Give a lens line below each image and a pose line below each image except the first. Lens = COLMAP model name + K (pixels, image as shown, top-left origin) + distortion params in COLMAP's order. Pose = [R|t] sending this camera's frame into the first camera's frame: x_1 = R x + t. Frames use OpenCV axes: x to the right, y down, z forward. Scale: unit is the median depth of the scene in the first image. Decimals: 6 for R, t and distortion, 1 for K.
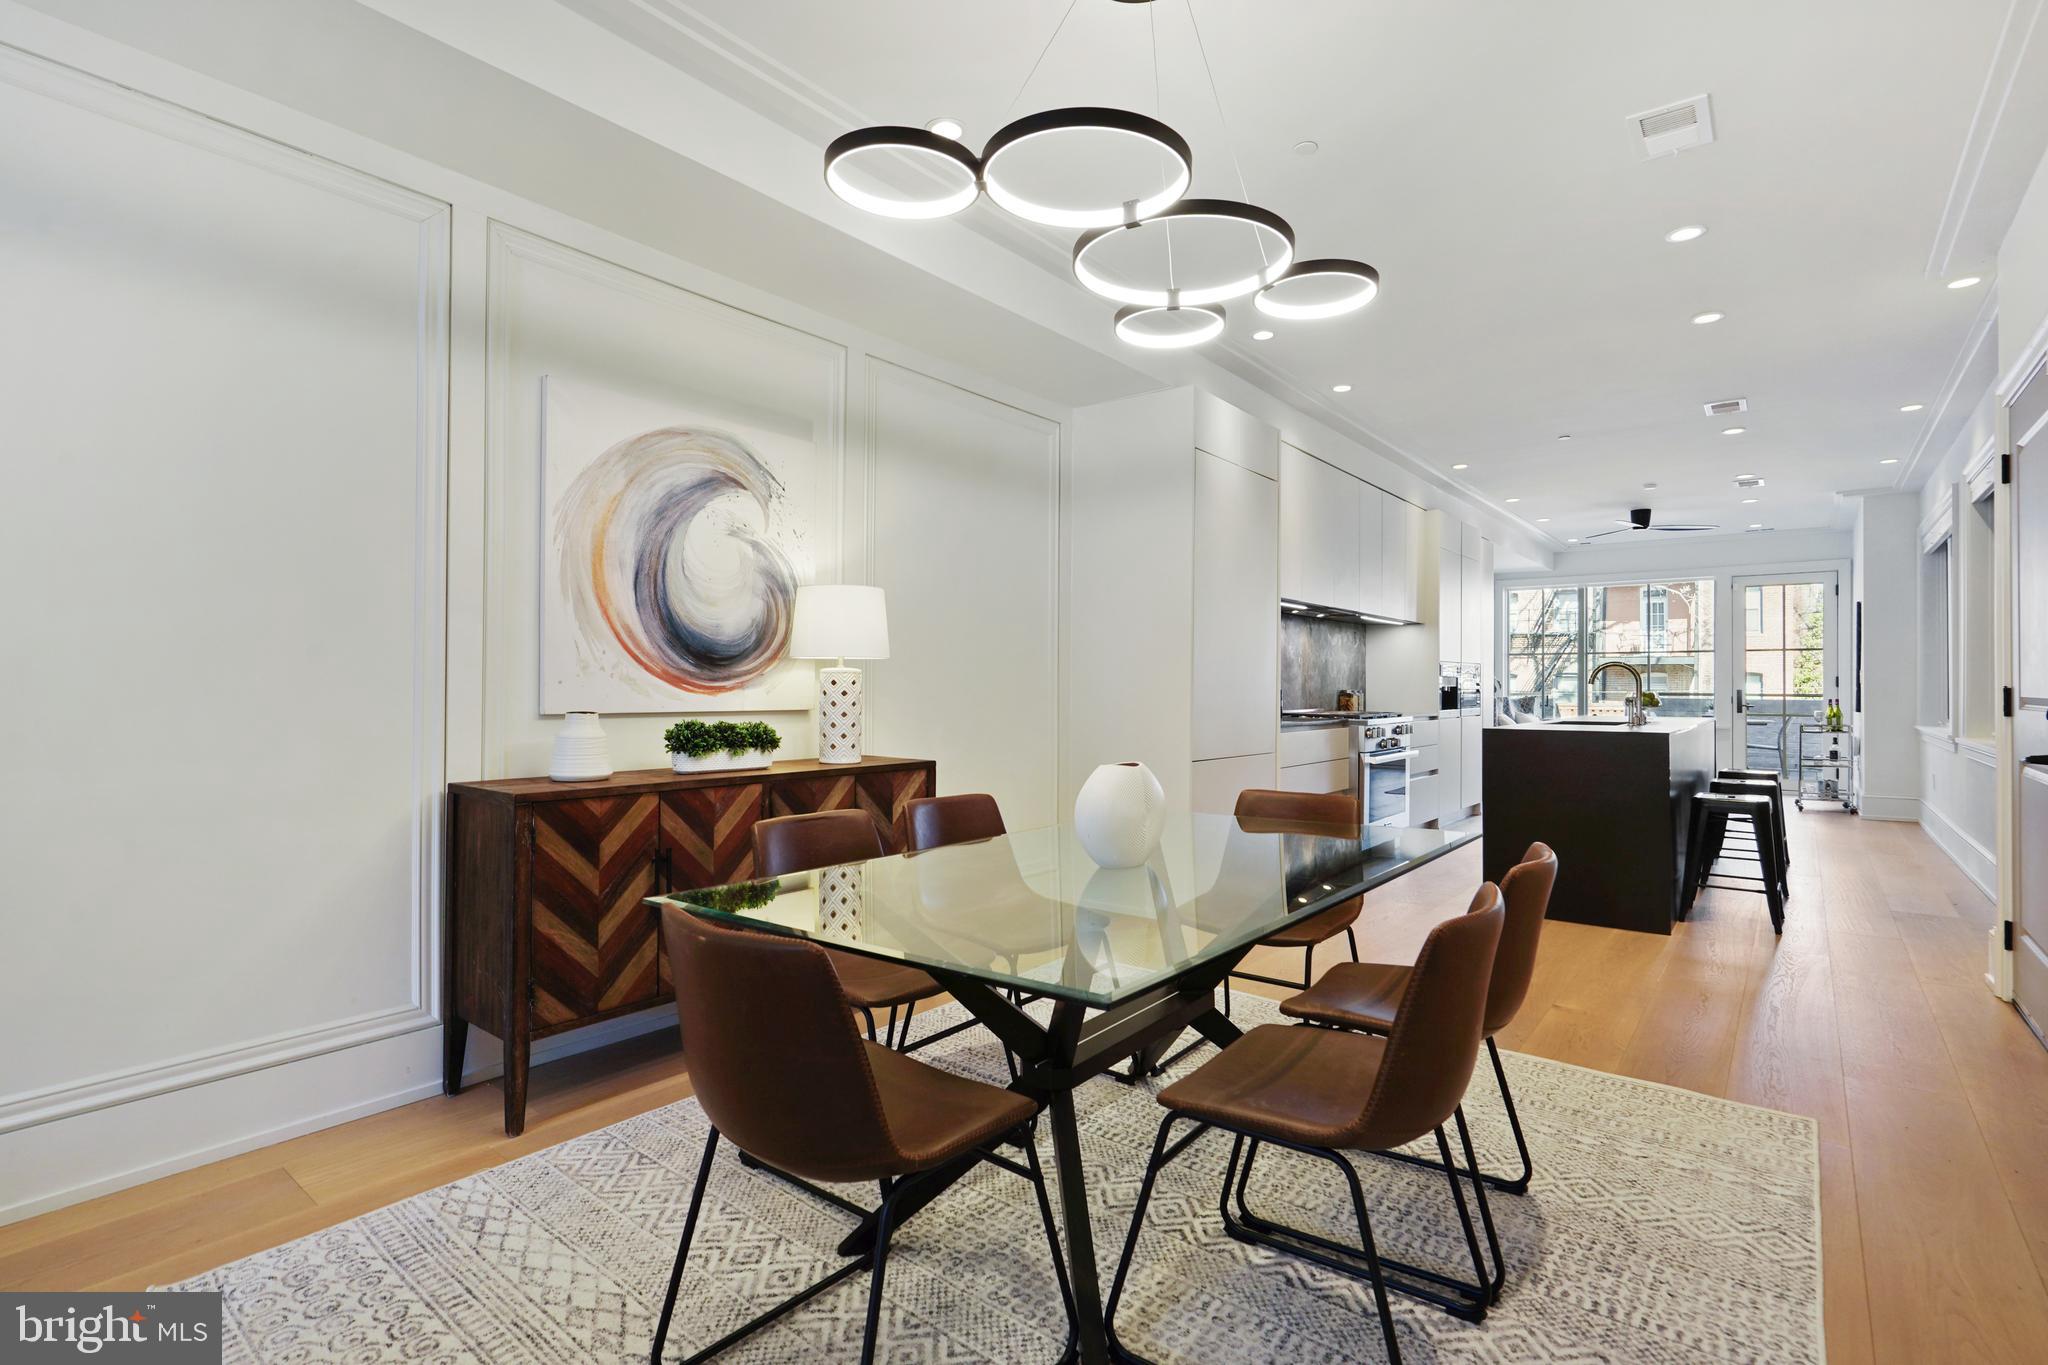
lens RADIAL K [[963.3, 0, 1017.3], [0, 963.3, 683.2], [0, 0, 1]] dist [-0.006115, -0.000329]
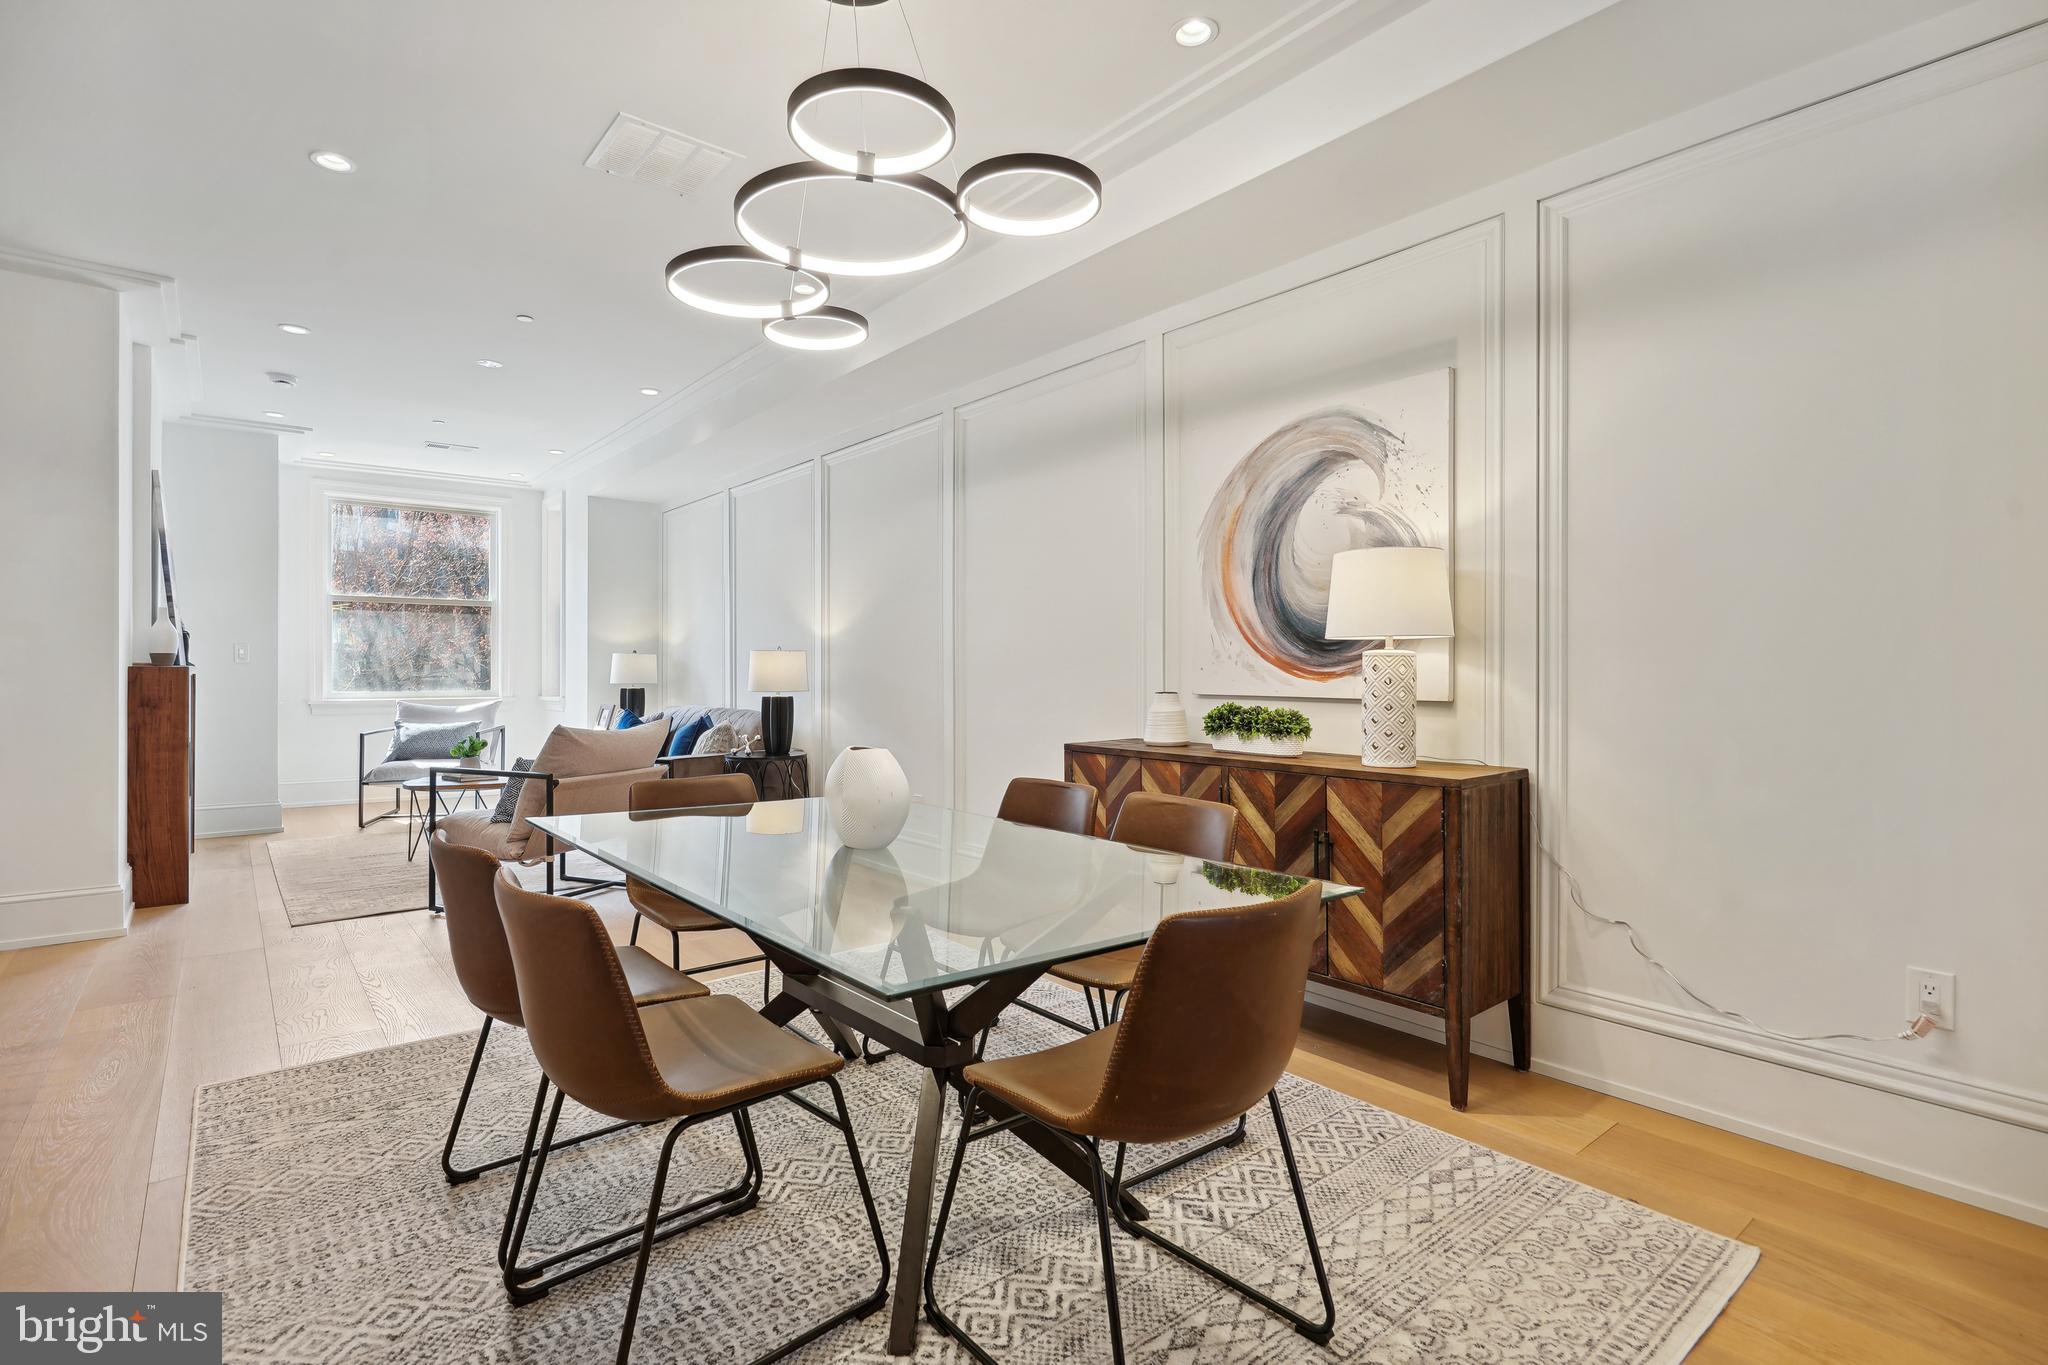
lens RADIAL K [[988.5, 0, 1026.3], [0, 988.5, 668.9], [0, 0, 1]] dist [0.002146, -0.000128]
pose [[-0.209195, -0.005579, -0.977858, 0.361303], [0.000828, 0.999982, -0.005882, 0.002662], [0.977874, -0.002040, -0.209187, 0.452518]]
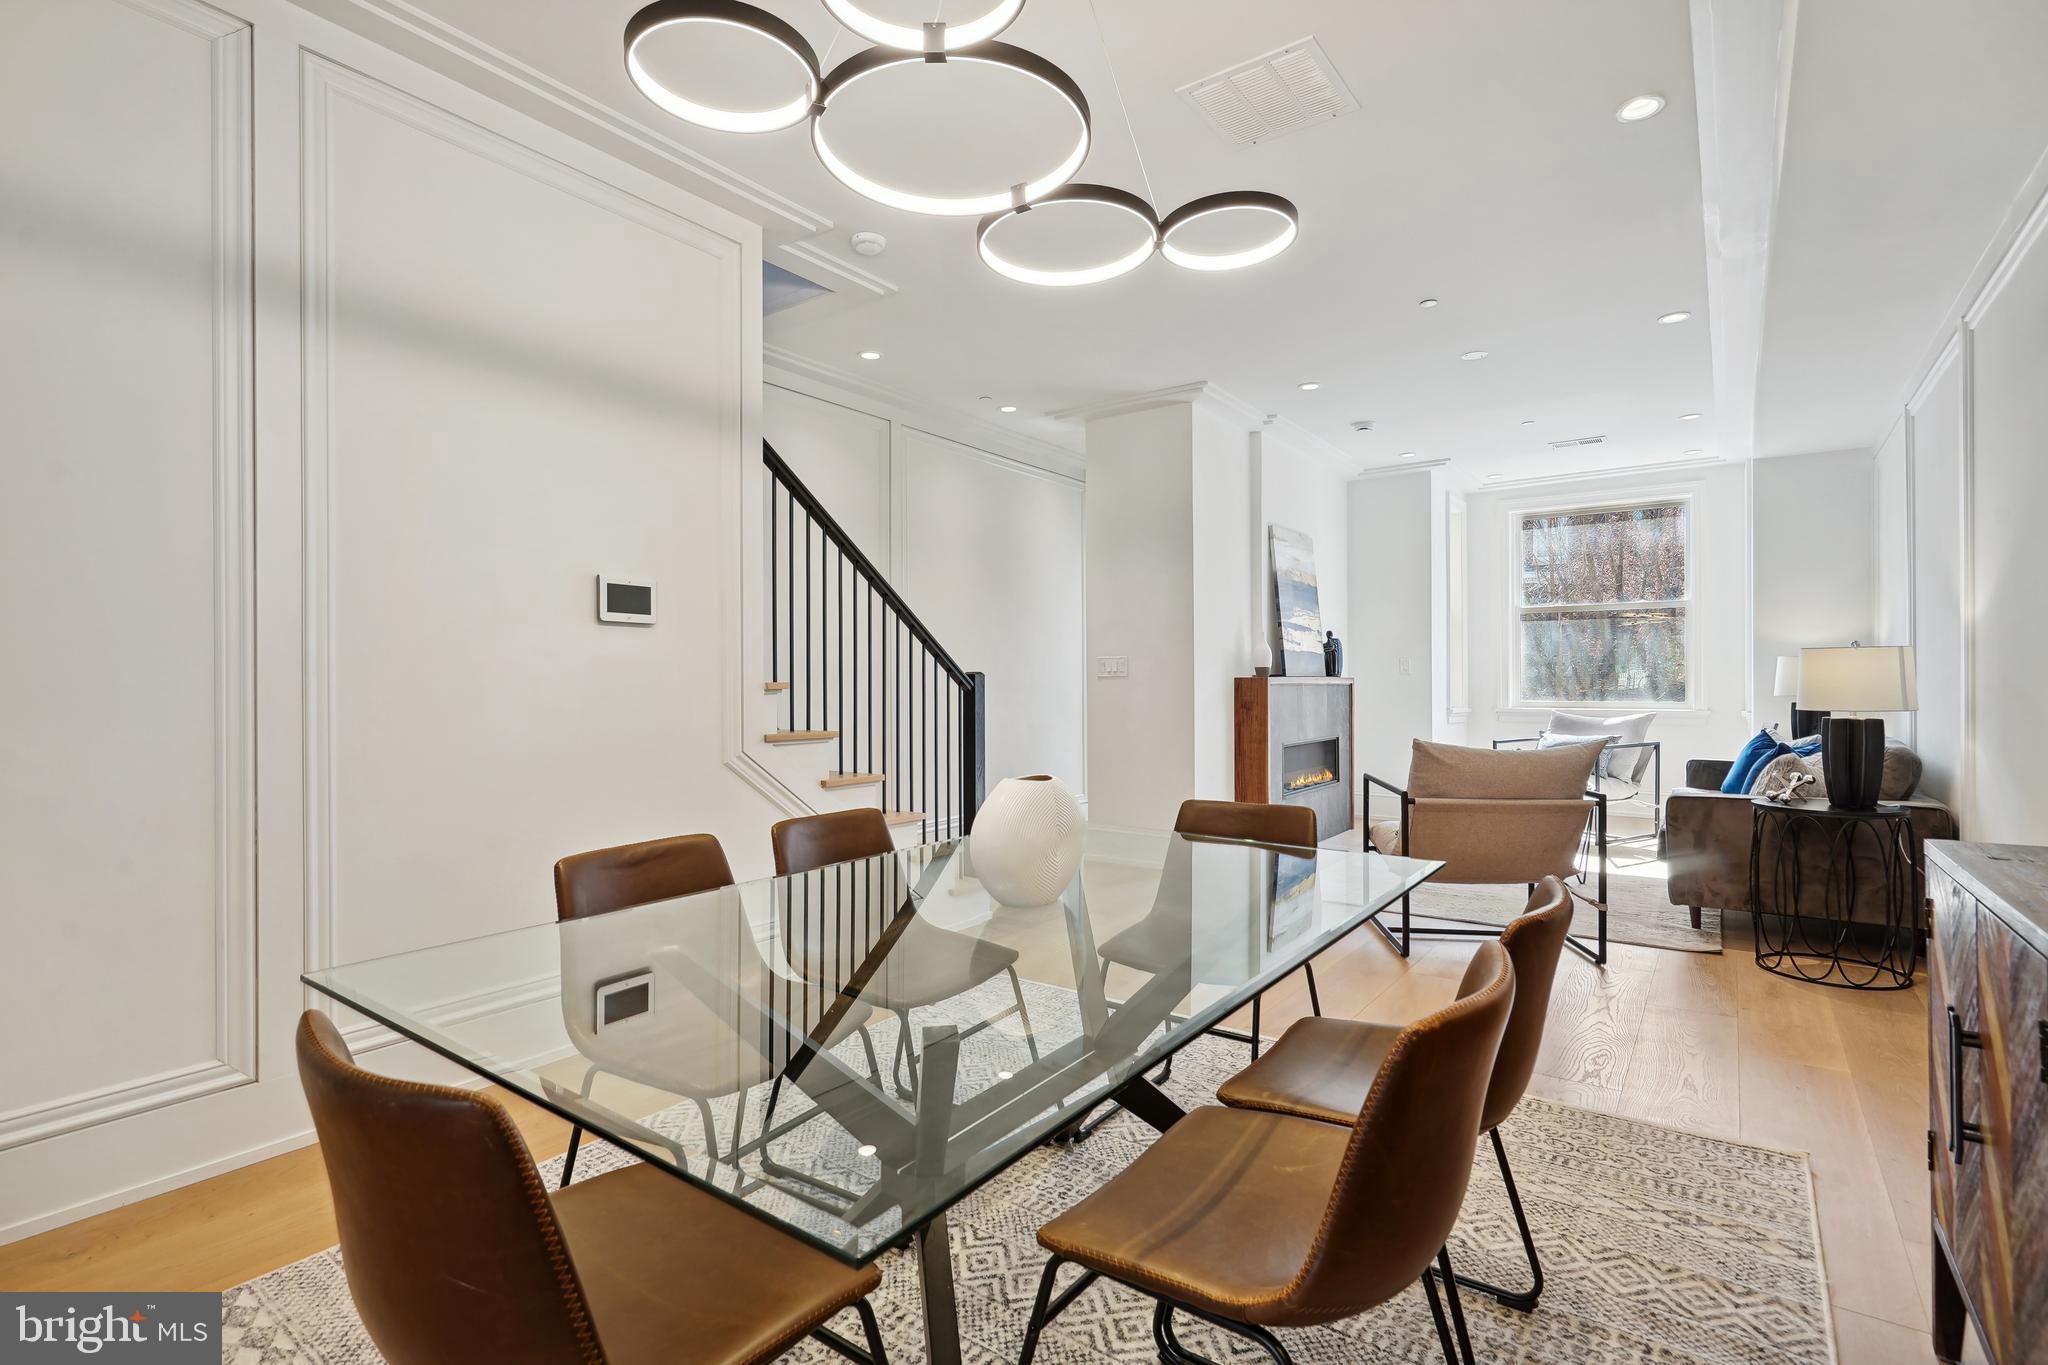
lens RADIAL K [[963.3, 0, 1017.3], [0, 963.3, 683.2], [0, 0, 1]] dist [-0.006115, -0.000329]
pose [[-0.998808, 0.000039, -0.048820, 0.053775], [0.000167, 0.999997, -0.002614, 0.003896], [0.048819, -0.002619, -0.998804, 0.582303]]
